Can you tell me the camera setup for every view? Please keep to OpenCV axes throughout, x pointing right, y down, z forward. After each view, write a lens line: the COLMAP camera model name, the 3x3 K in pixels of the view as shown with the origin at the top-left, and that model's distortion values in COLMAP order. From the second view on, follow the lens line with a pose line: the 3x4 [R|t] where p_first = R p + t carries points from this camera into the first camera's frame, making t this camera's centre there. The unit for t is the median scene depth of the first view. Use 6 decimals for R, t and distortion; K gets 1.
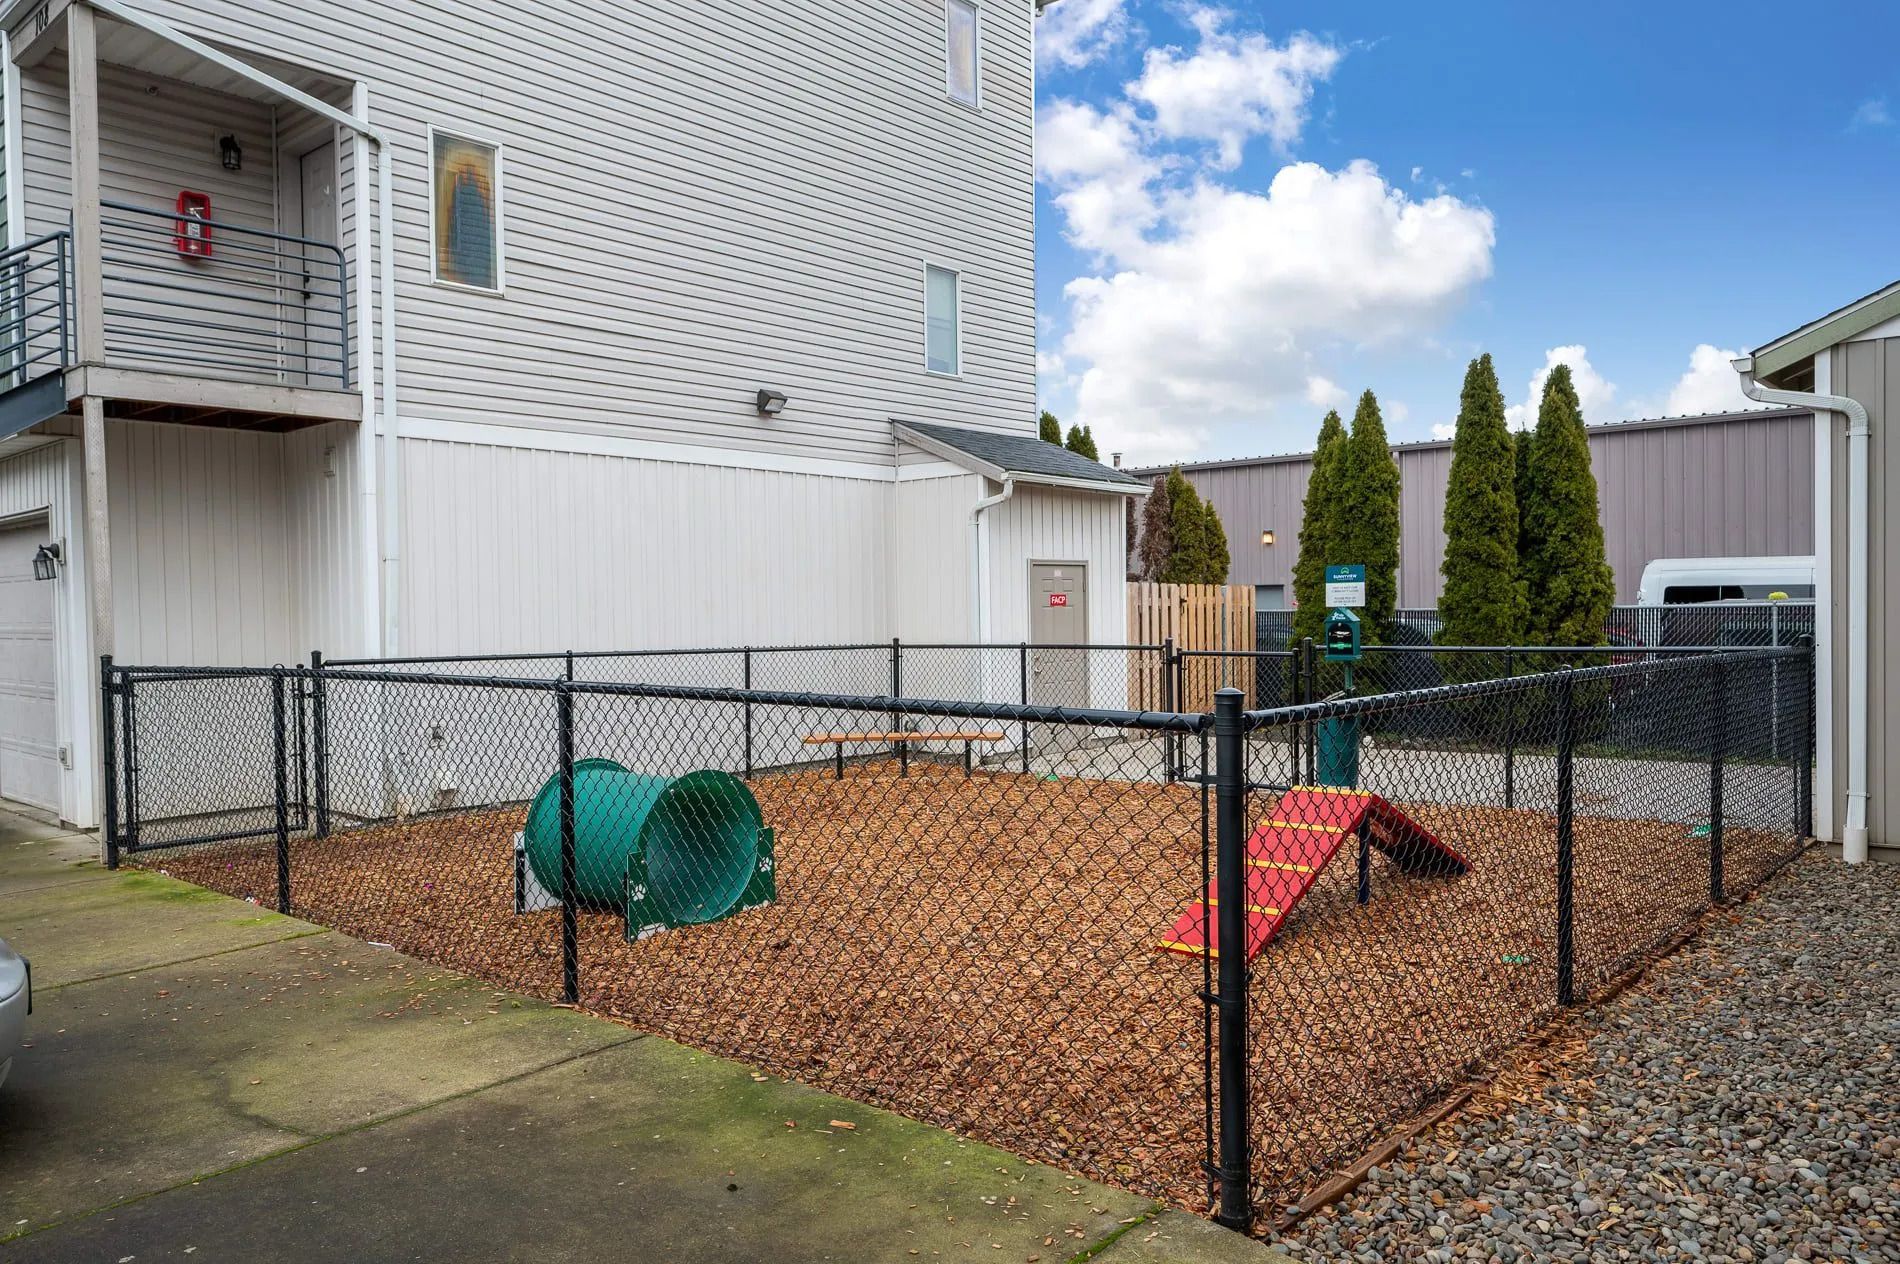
lens RADIAL K [[1277.5, 0, 944.2], [0, 1277.5, 635.0], [0, 0, 1]] dist [-0.005447, -0.001086]
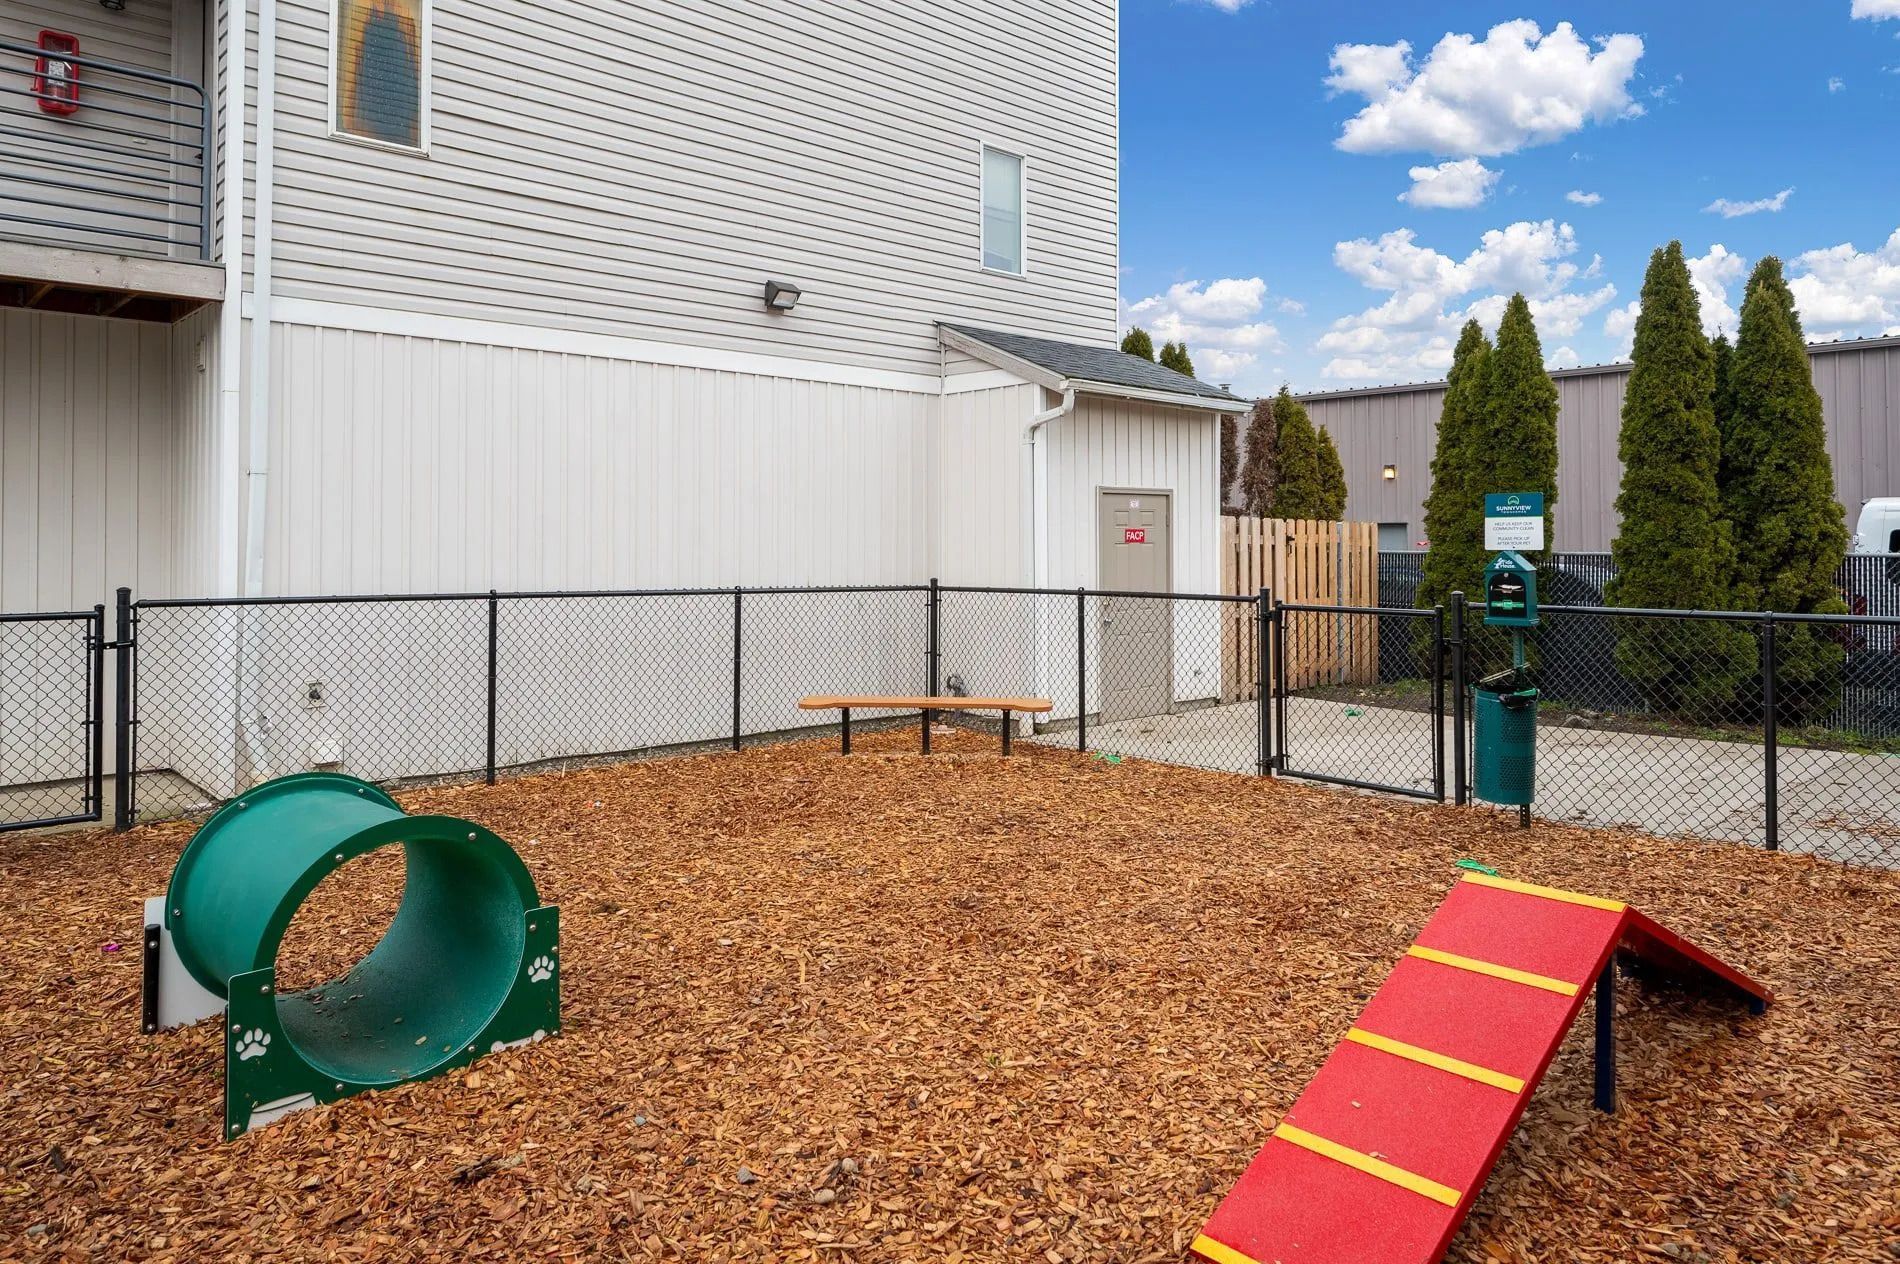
lens RADIAL K [[1277.5, 0, 876.9], [0, 1277.5, 522.4], [0, 0, 1]] dist [-0.005447, -0.001086]
pose [[0.991105, 0.012554, -0.132489, 0.032518], [-0.017291, 0.999249, -0.034665, -0.004155], [0.131954, 0.036648, 0.990578, 0.146435]]
